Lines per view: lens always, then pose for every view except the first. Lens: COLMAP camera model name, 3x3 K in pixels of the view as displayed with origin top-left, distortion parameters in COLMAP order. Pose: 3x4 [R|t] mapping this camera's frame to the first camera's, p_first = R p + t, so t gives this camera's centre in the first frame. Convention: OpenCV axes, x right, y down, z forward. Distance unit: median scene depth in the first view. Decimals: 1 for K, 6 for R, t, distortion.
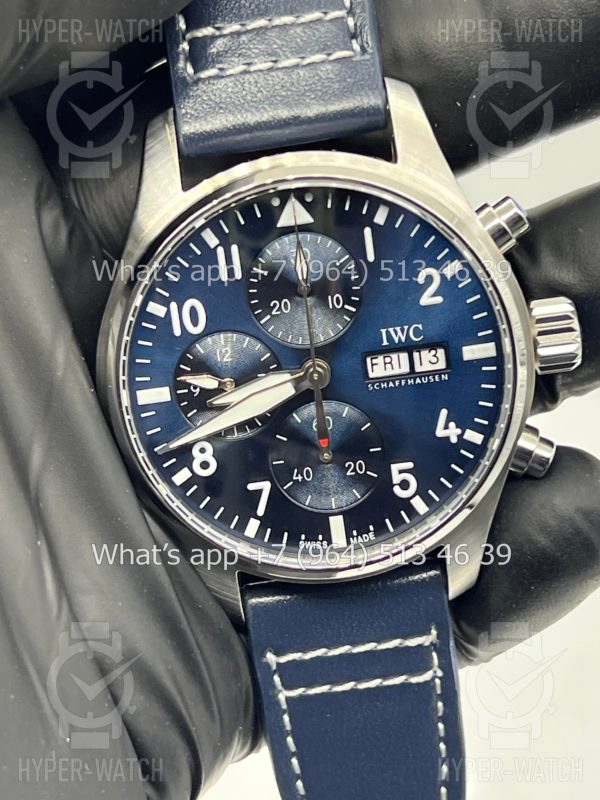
lens RADIAL K [[1837.2, 0, 305.3], [0, 1837.2, 405.6], [0, 0, 1]] dist [0.570861, 0.000000]
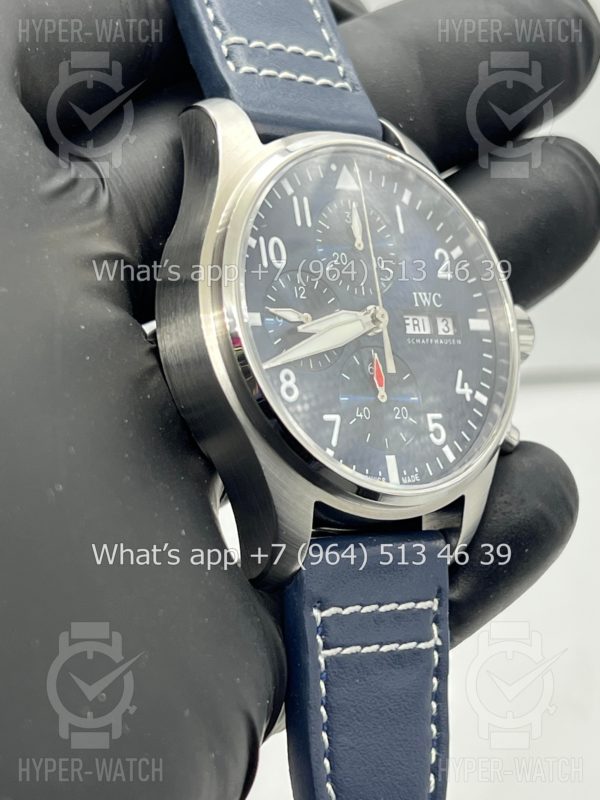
lens RADIAL K [[1837.2, 0, 297.8], [0, 1837.2, 399.5], [0, 0, 1]] dist [0.570861, 0.000000]
pose [[0.802070, 0.126394, 0.583702, -0.654091], [0.141254, 0.909472, -0.391035, 0.441504], [-0.580285, 0.396088, 0.711607, 0.268028]]
